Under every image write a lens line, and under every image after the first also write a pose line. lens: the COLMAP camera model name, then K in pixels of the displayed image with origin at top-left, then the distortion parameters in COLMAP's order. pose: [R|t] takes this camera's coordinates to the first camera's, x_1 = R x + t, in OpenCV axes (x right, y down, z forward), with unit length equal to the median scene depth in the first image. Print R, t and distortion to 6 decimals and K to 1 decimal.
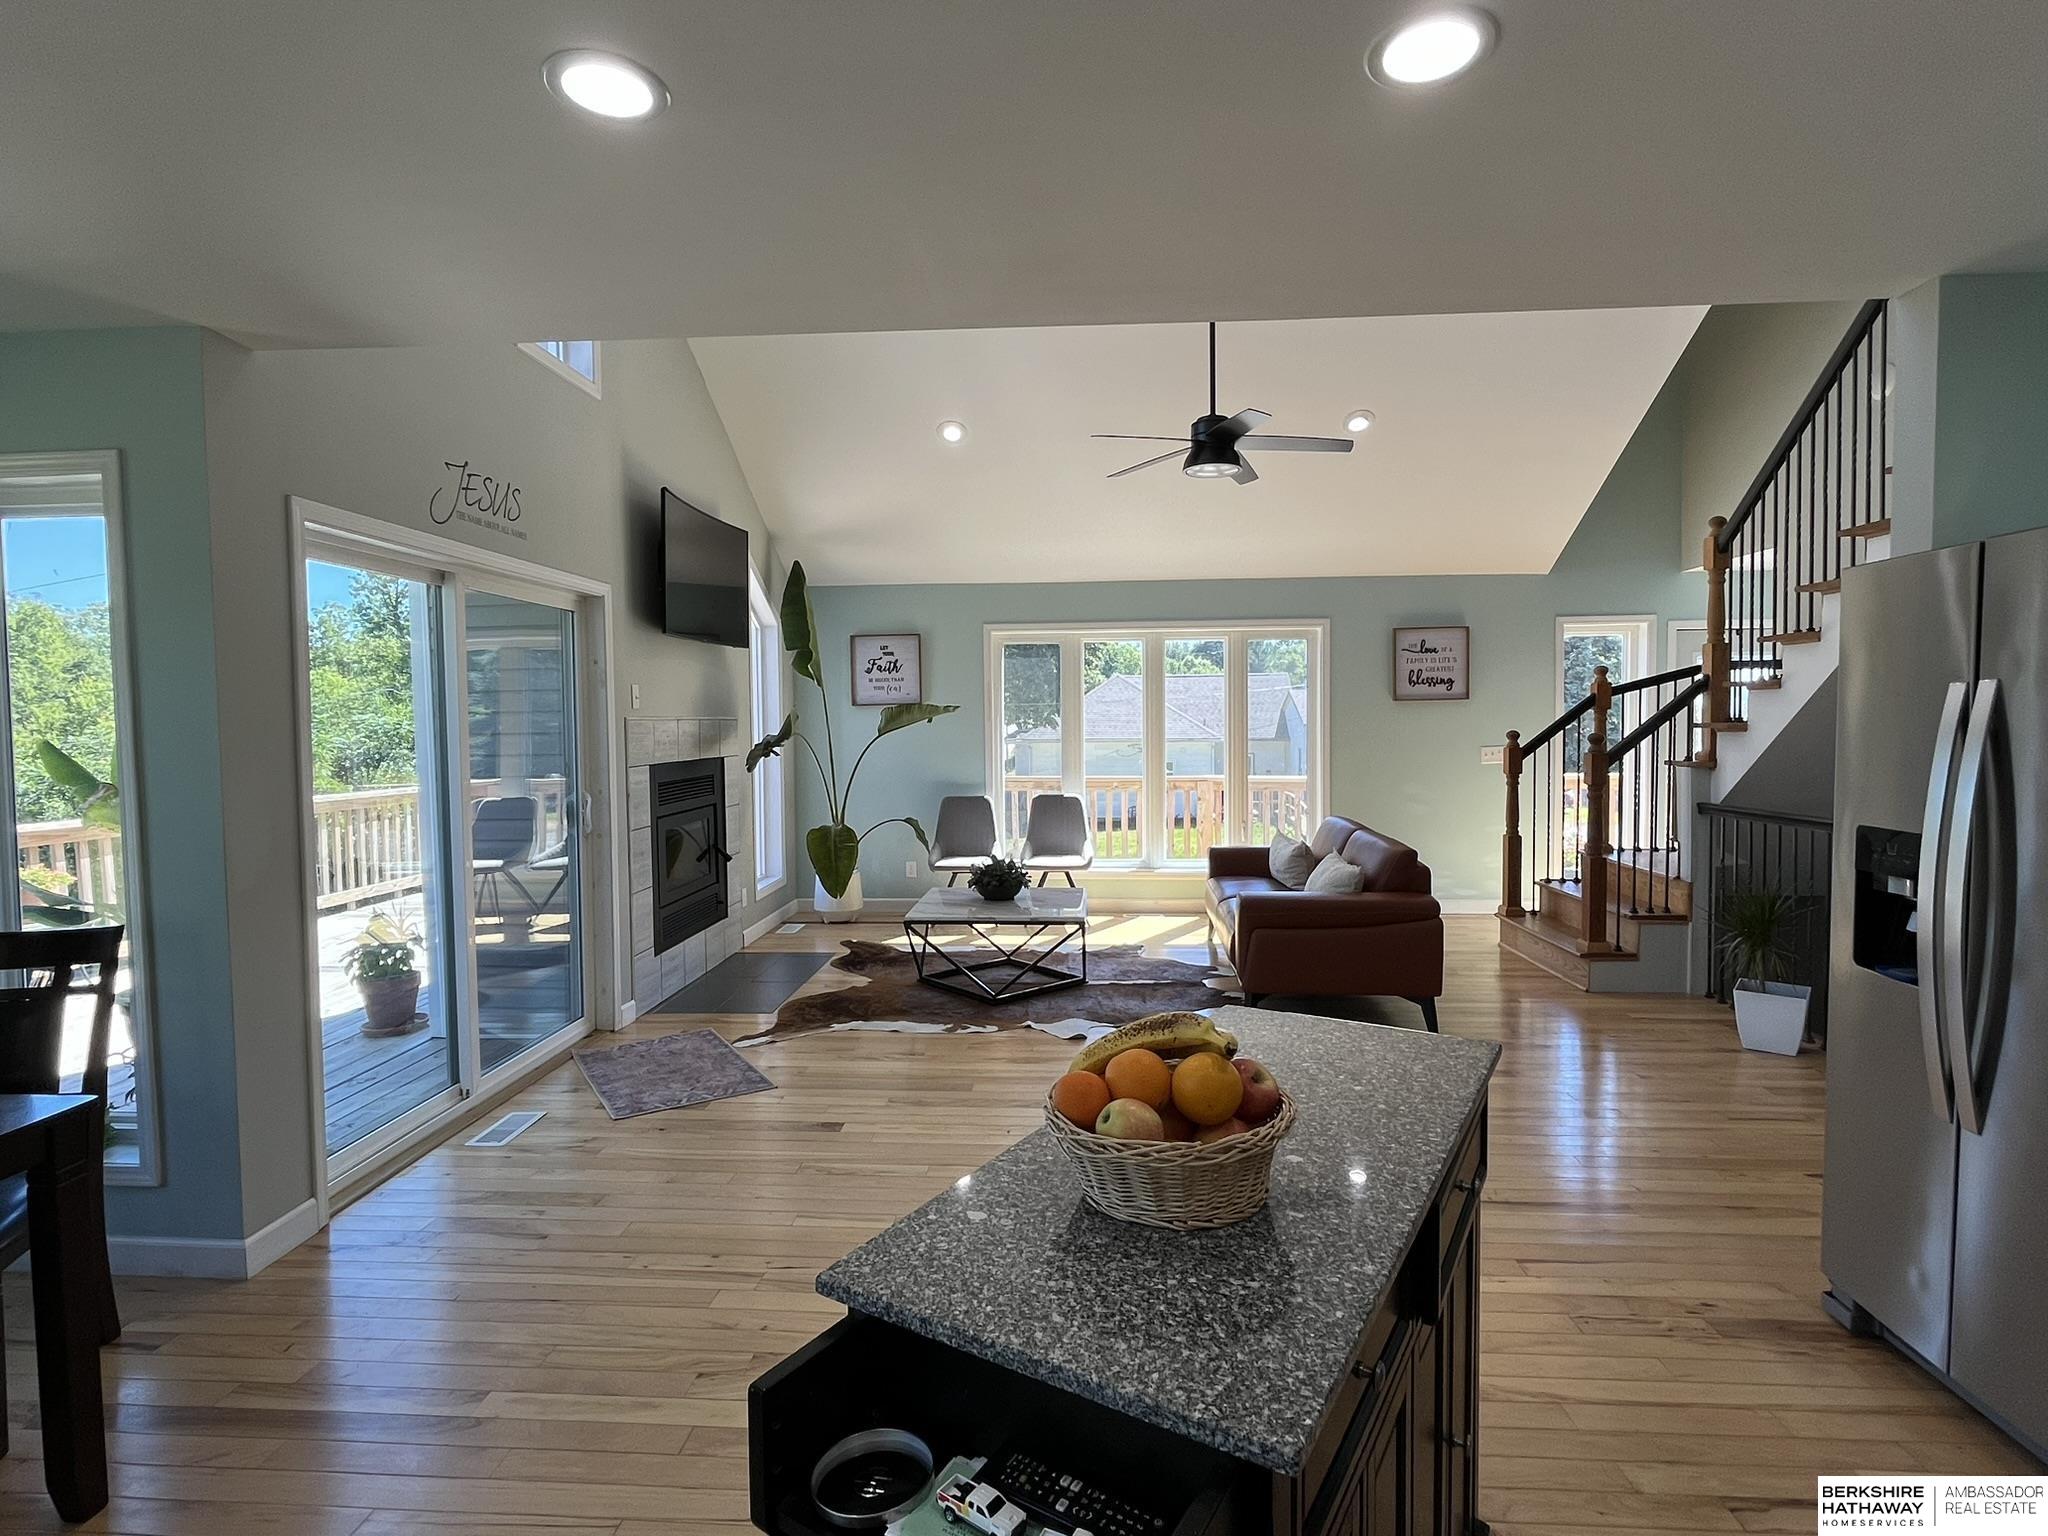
lens RADIAL K [[1016.1, 0, 1023.3], [0, 1016.1, 756.9], [0, 0, 1]] dist [-0.023686, 0.001146]
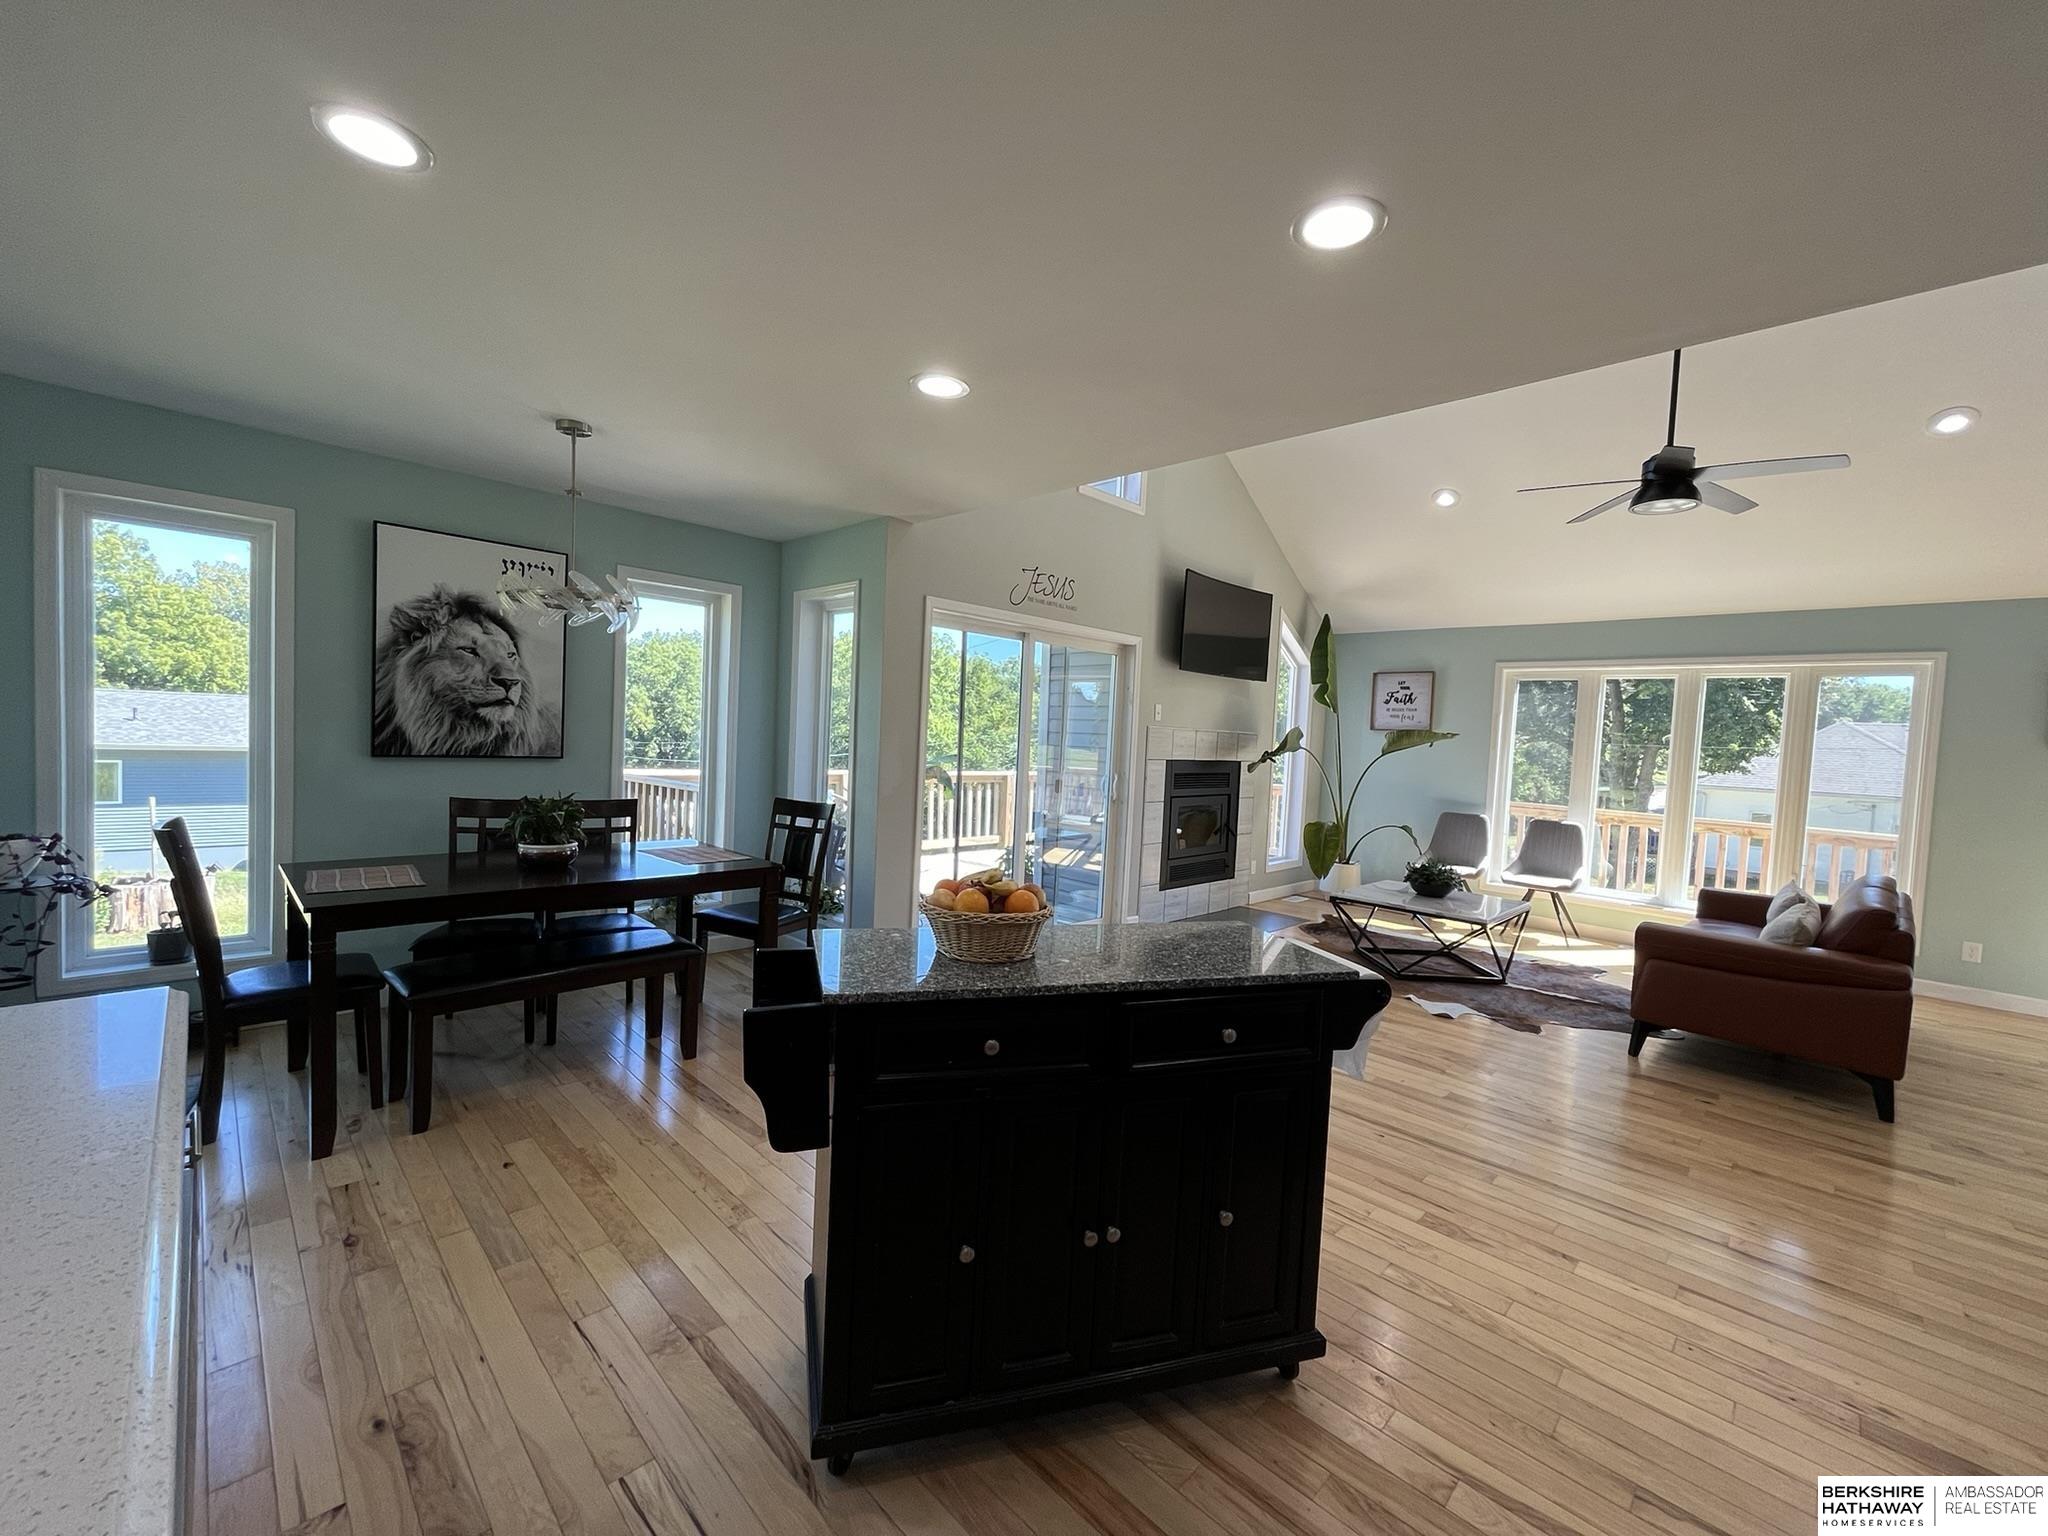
lens RADIAL K [[822.6, 0, 1024.3], [0, 822.6, 777.7], [0, 0, 1]] dist [0.003959, 0.000243]
pose [[0.753974, 0.082513, -0.651701, 0.211294], [-0.079536, 0.996248, 0.034119, 0.007853], [0.652071, 0.026109, 0.757708, -0.028710]]
